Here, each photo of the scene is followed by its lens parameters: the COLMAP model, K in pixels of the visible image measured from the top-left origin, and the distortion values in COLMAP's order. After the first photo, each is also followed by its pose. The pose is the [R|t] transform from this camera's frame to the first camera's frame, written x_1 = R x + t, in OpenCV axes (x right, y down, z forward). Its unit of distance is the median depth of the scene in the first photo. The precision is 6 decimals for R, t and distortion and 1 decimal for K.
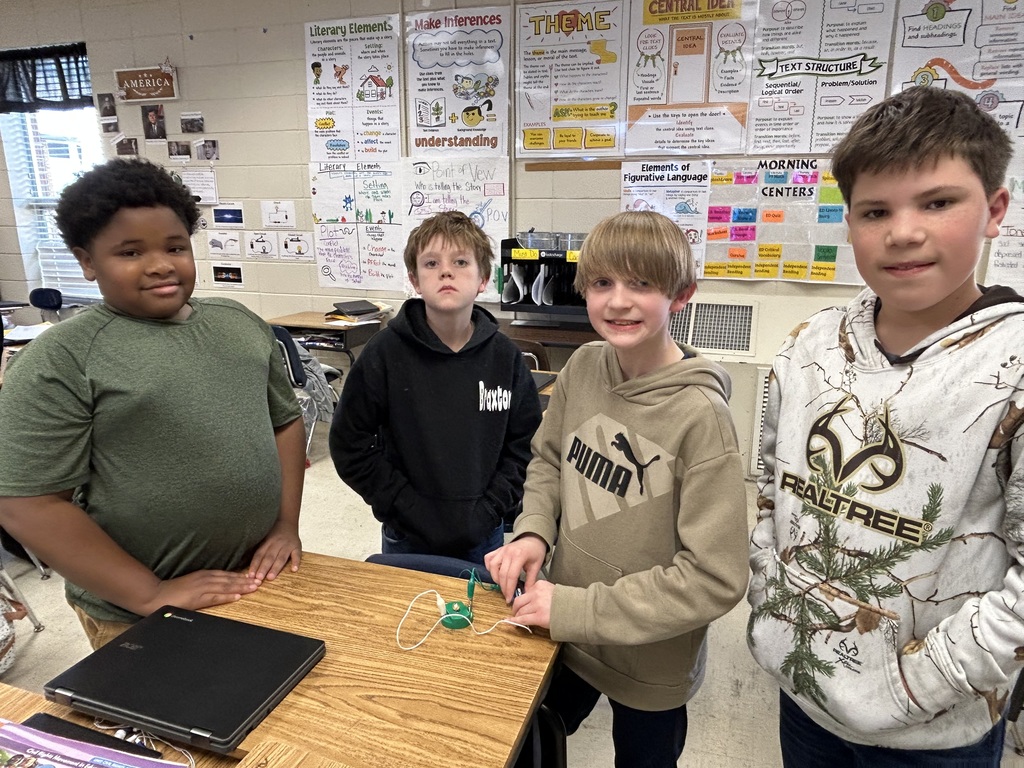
lens RADIAL K [[704.5, 0, 513.3], [0, 704.5, 387.6], [0, 0, 1]] dist [-0.007069, 0.002332]
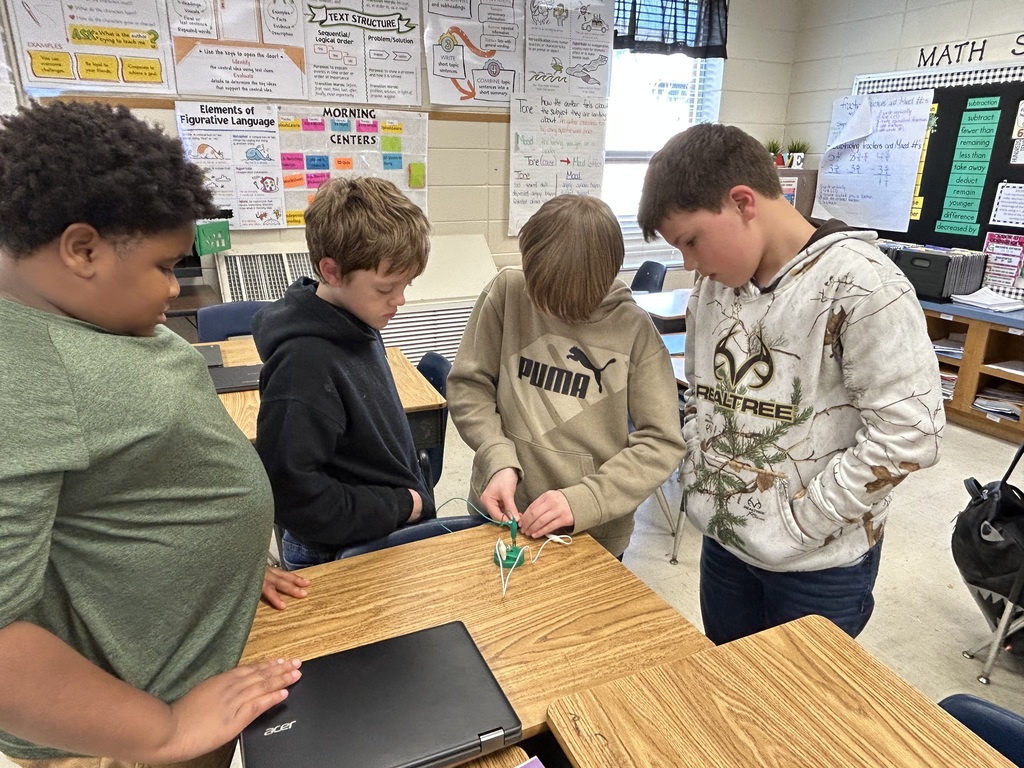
lens RADIAL K [[704.5, 0, 512.6], [0, 704.5, 386.9], [0, 0, 1]] dist [-0.007069, 0.002332]
pose [[0.708304, -0.210916, 0.673661, -0.215123], [0.169989, 0.977199, 0.127220, -0.009534], [-0.685134, 0.024404, 0.728008, 0.074068]]
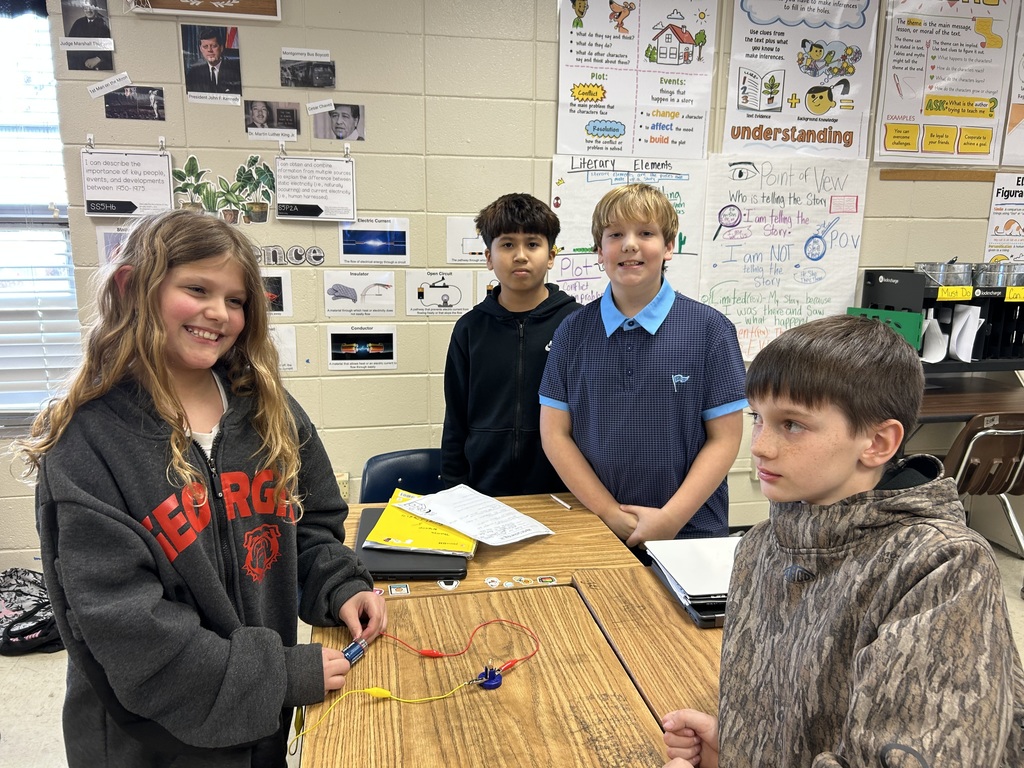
lens RADIAL K [[780.1, 0, 513.7], [0, 780.1, 383.2], [0, 0, 1]] dist [0.033164, -0.041956]
pose [[0.866116, -0.091741, 0.491351, -0.765319], [0.119142, 0.992570, -0.024691, -0.128849], [-0.485435, 0.079926, 0.870611, 0.512933]]
